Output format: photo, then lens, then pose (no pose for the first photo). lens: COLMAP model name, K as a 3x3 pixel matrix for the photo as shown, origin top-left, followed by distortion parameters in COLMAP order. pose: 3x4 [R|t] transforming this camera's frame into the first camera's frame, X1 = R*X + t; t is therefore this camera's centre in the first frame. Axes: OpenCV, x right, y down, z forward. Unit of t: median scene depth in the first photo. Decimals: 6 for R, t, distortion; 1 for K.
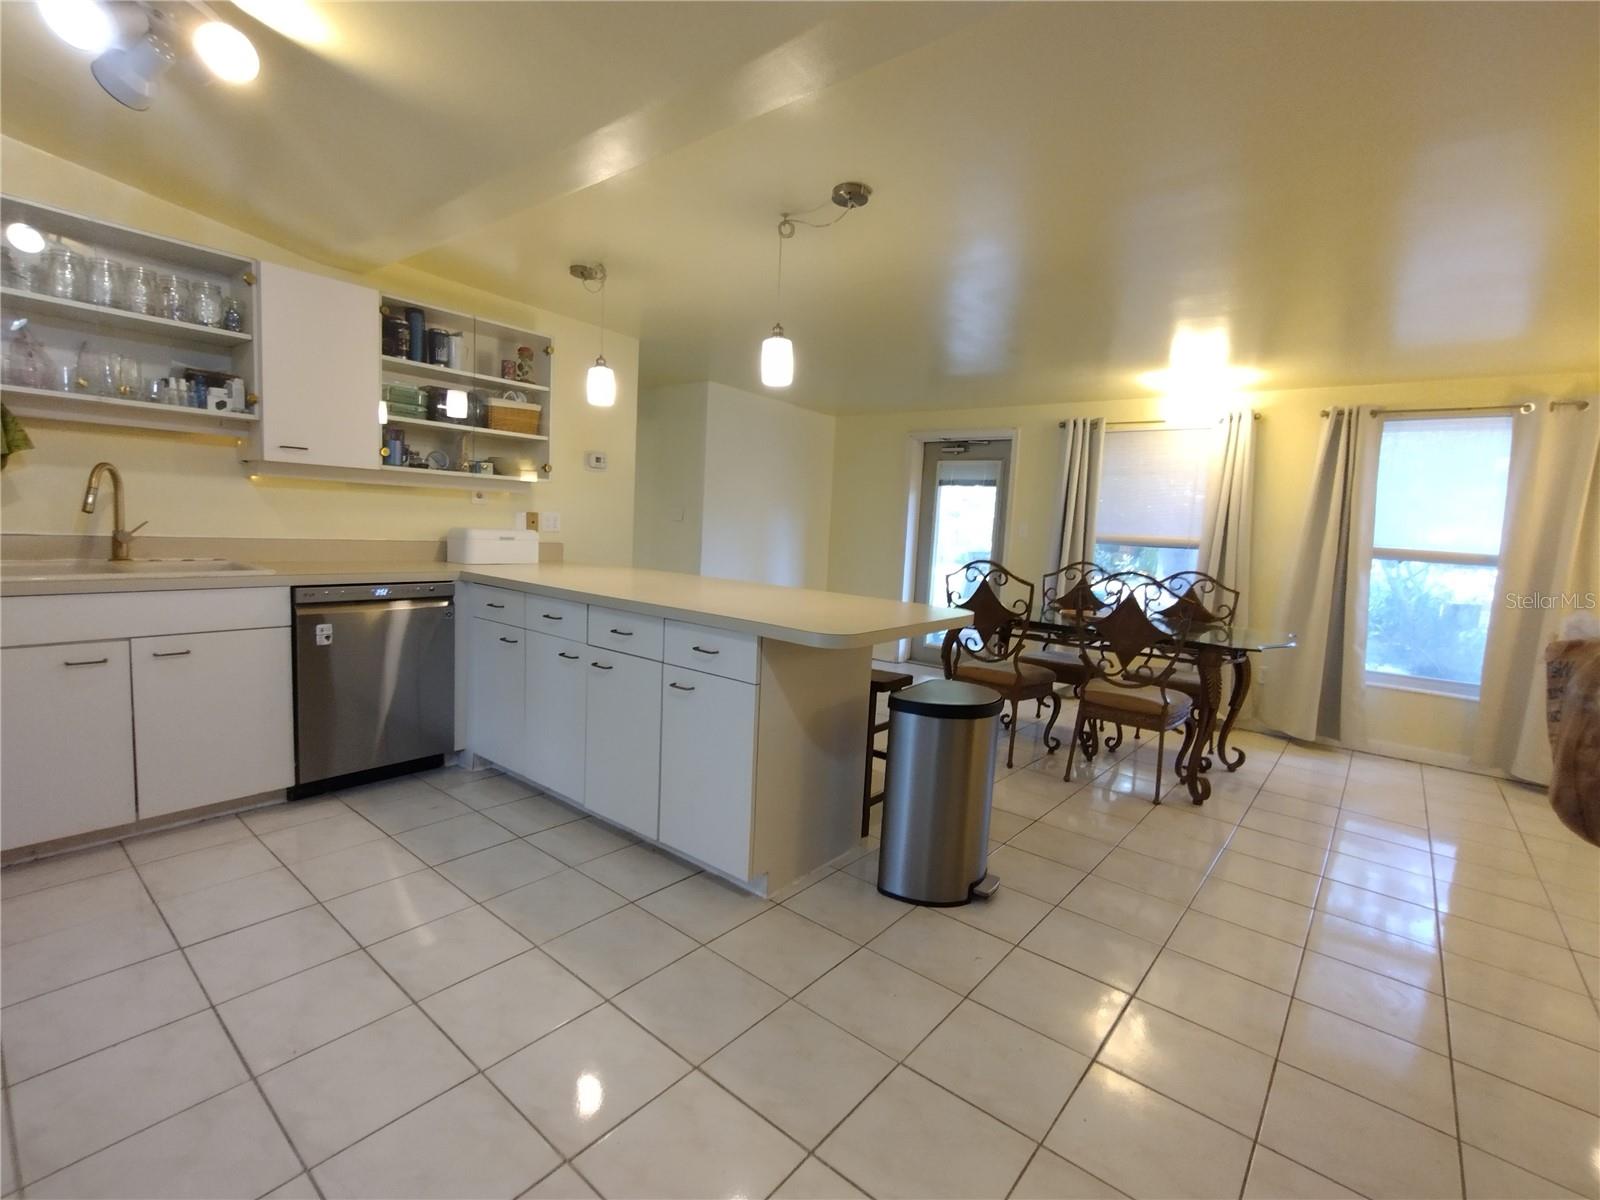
lens RADIAL K [[731.5, 0, 792.2], [0, 731.5, 595.3], [0, 0, 1]] dist [-0.002817, 0.000981]
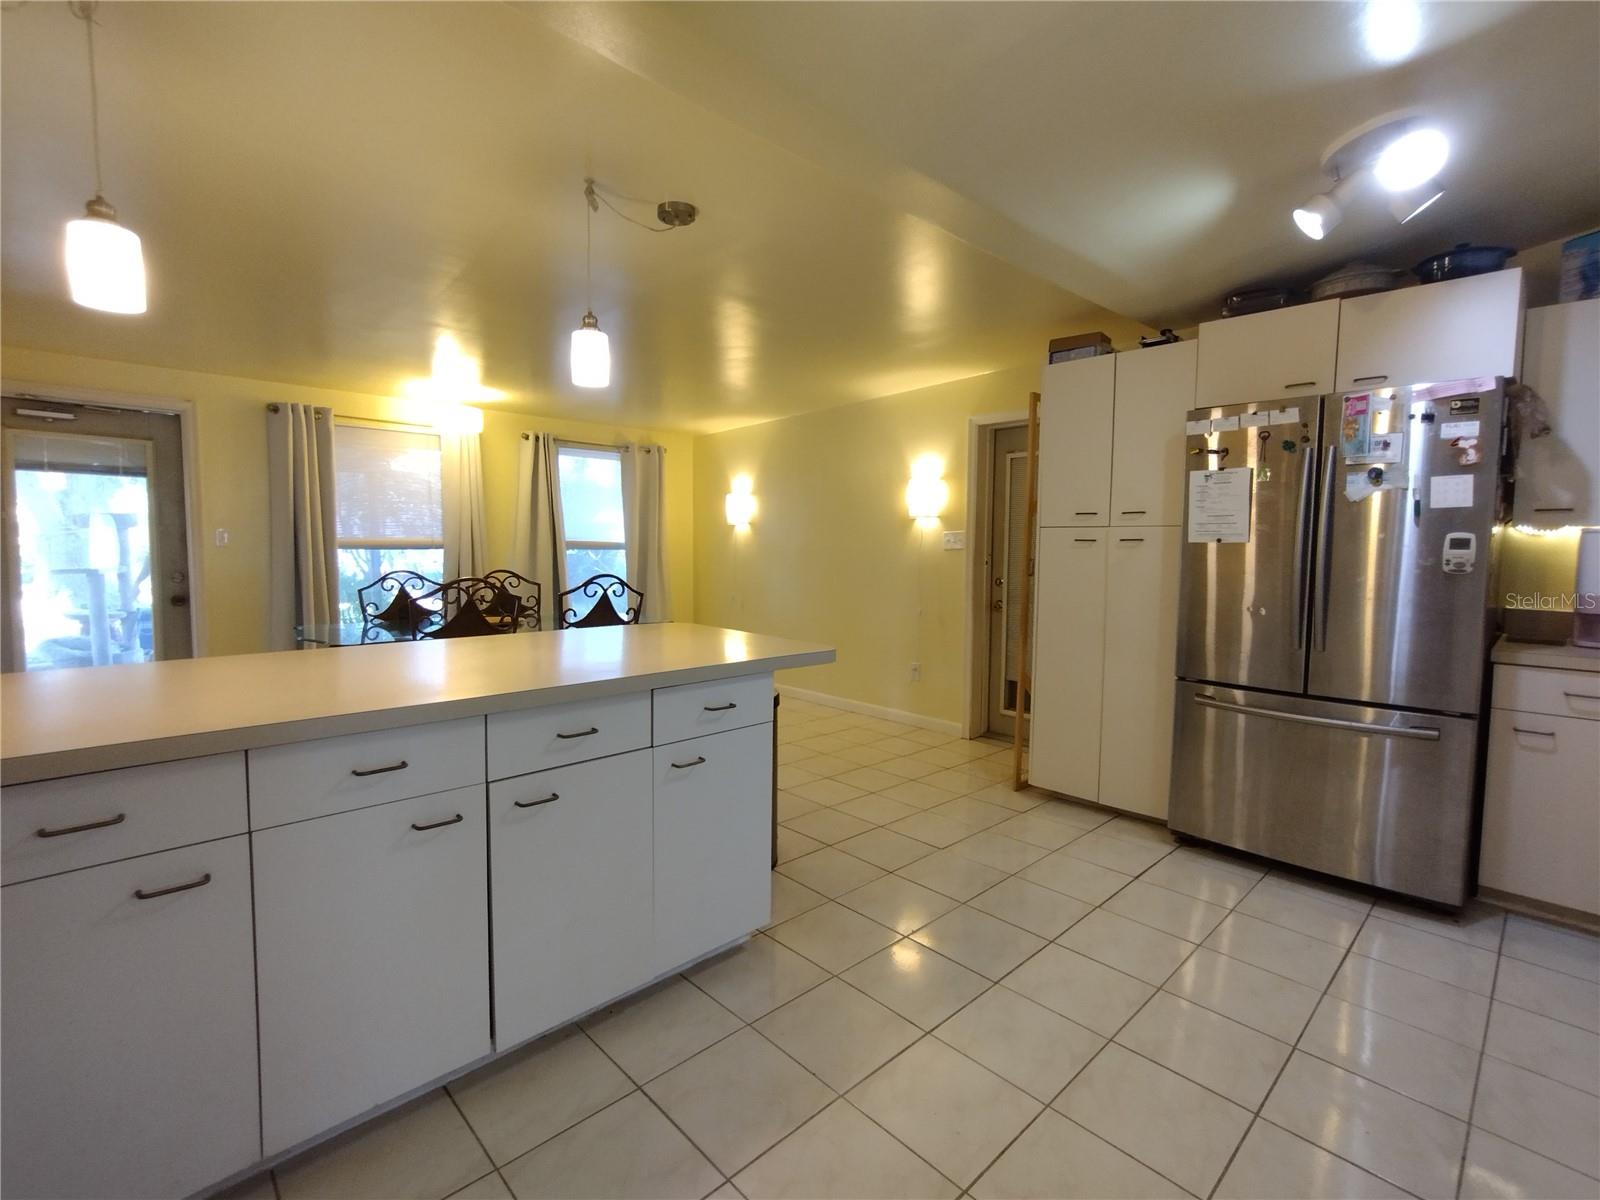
lens RADIAL K [[736.9, 0, 788.7], [0, 736.9, 594.0], [0, 0, 1]] dist [-0.002689, -0.000119]
pose [[0.124001, -0.119547, 0.985054, -0.663349], [0.093799, 0.989683, 0.108302, -0.100855], [-0.987839, 0.078967, 0.133935, 0.547019]]
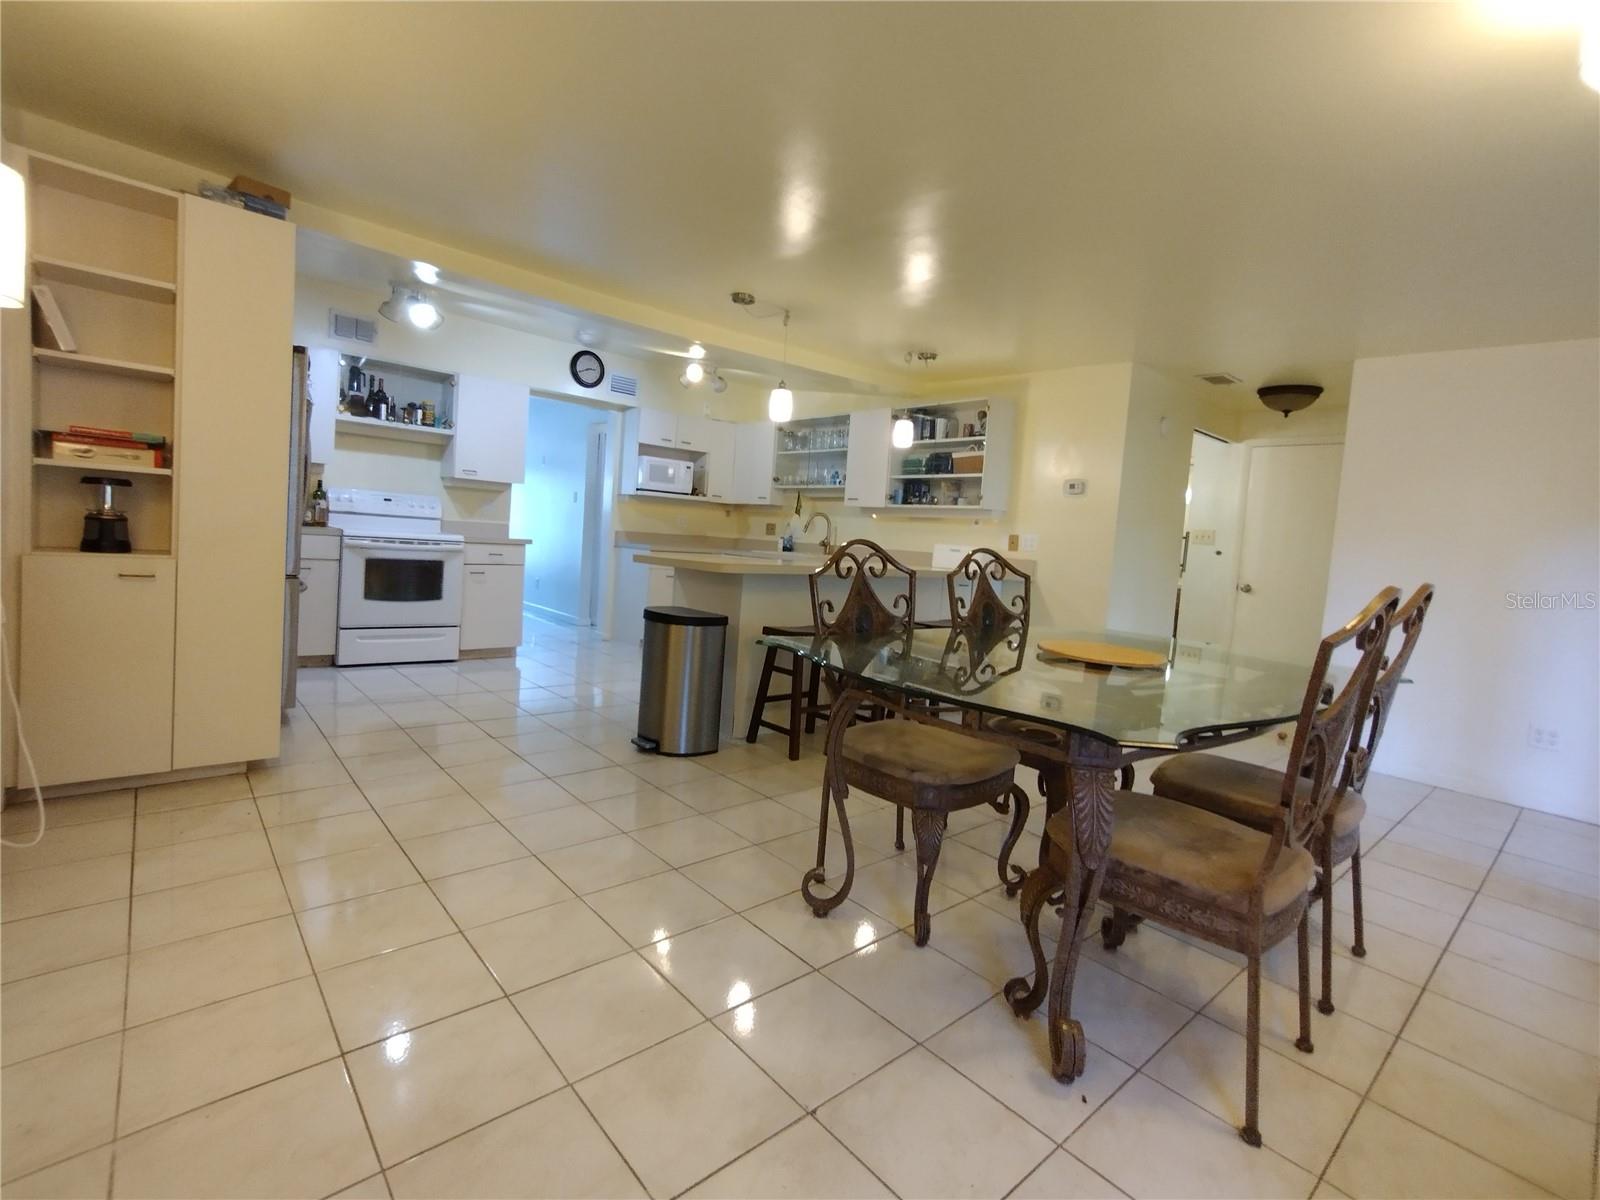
lens RADIAL K [[738.2, 0, 781.0], [0, 738.2, 578.7], [0, 0, 1]] dist [-0.000540, 0.000923]
pose [[-0.160406, -0.007511, -0.987023, 1.182622], [-0.174578, 0.984422, 0.020881, 0.003709], [0.971490, 0.175662, -0.159219, 1.036798]]
